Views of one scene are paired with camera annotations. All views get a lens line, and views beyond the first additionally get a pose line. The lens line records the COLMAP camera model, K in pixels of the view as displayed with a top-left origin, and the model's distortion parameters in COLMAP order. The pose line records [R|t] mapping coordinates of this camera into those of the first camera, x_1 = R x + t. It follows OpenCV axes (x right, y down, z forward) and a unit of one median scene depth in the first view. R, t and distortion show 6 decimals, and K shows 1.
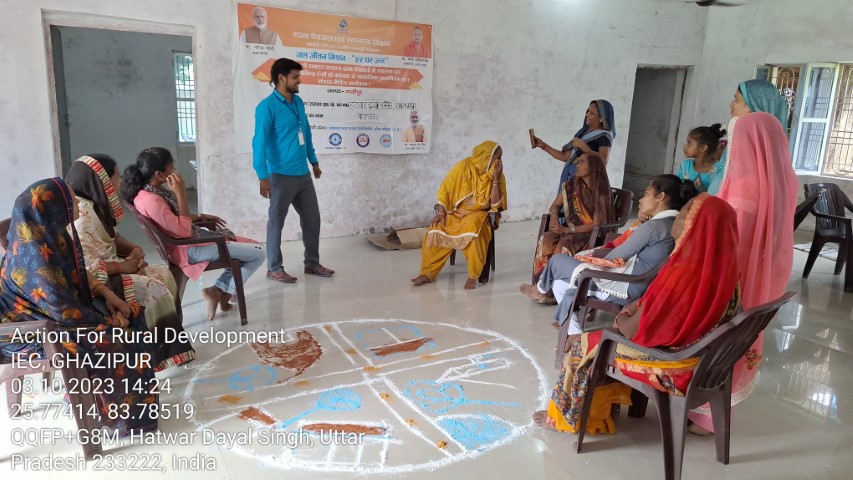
lens RADIAL K [[623.8, 0, 426.5], [0, 623.8, 240.0], [0, 0, 1]] dist [0.000563, -0.005053]
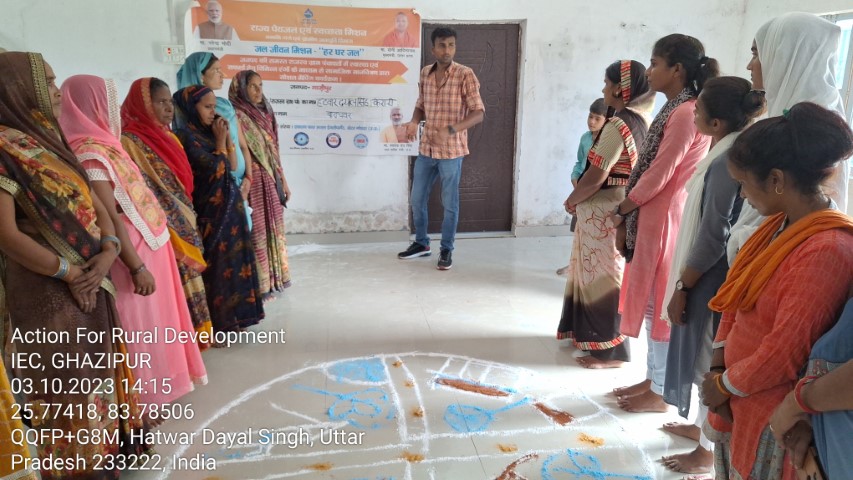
lens RADIAL K [[620.3, 0, 426.5], [0, 620.3, 240.0], [0, 0, 1]] dist [0.000833, 0.004758]
pose [[-0.945744, -0.121185, 0.301469, -0.348636], [0.026597, 0.895852, 0.443556, -0.409030], [-0.323824, 0.427508, -0.844023, 1.798035]]
